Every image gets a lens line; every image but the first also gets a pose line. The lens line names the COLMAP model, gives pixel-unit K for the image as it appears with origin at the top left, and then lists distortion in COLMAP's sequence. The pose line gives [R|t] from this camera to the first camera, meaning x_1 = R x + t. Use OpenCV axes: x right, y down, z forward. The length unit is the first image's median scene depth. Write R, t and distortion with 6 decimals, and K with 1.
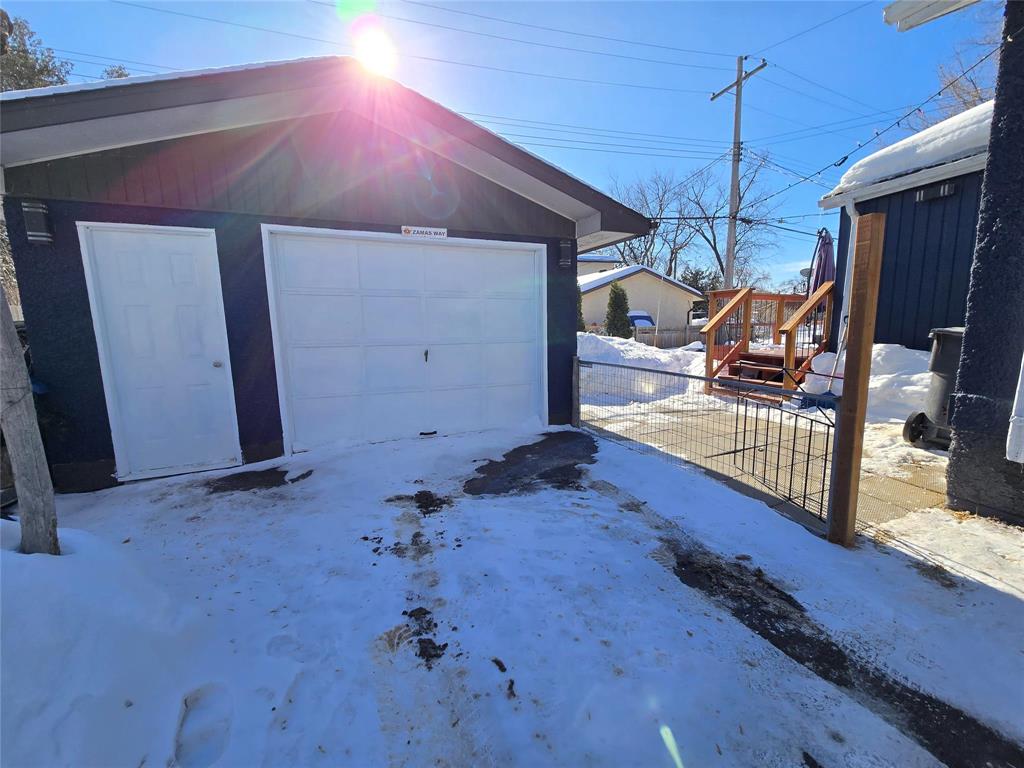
lens RADIAL K [[415.1, 0, 512.5], [0, 415.1, 380.5], [0, 0, 1]] dist [0.005882, 0.000034]
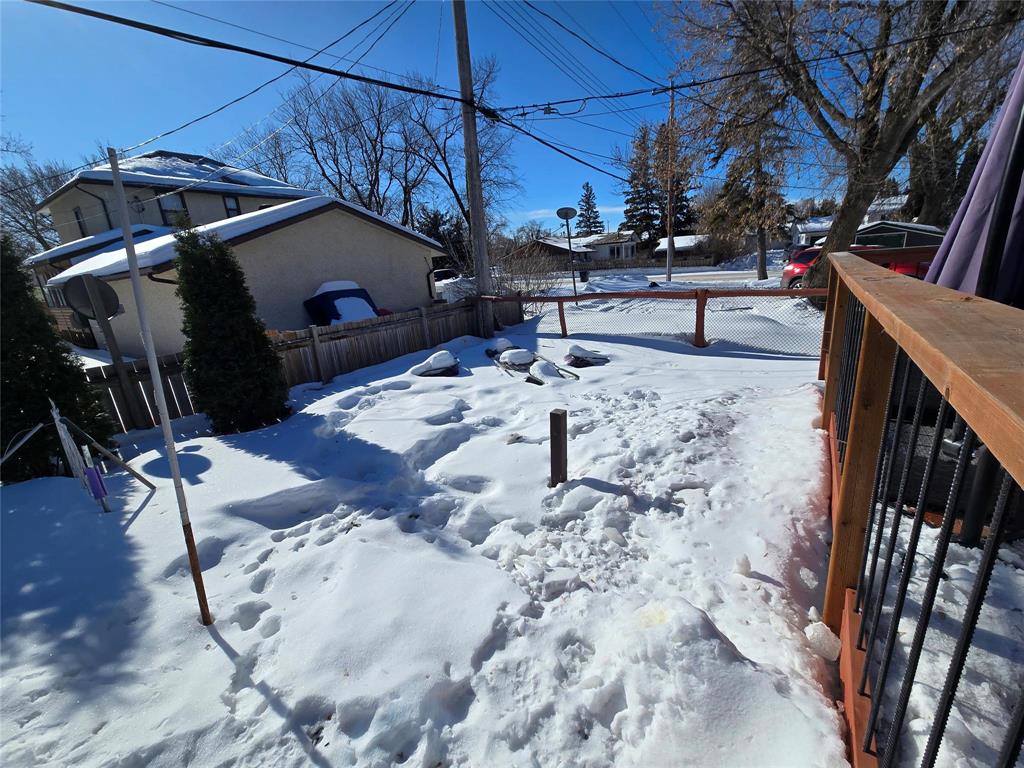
lens RADIAL K [[415.1, 0, 512.5], [0, 415.1, 380.5], [0, 0, 1]] dist [0.005882, 0.000034]
pose [[0.846066, -0.189028, 0.498438, 0.106758], [0.130982, 0.980071, 0.149348, -0.048900], [-0.516736, -0.061072, 0.853964, 0.215725]]
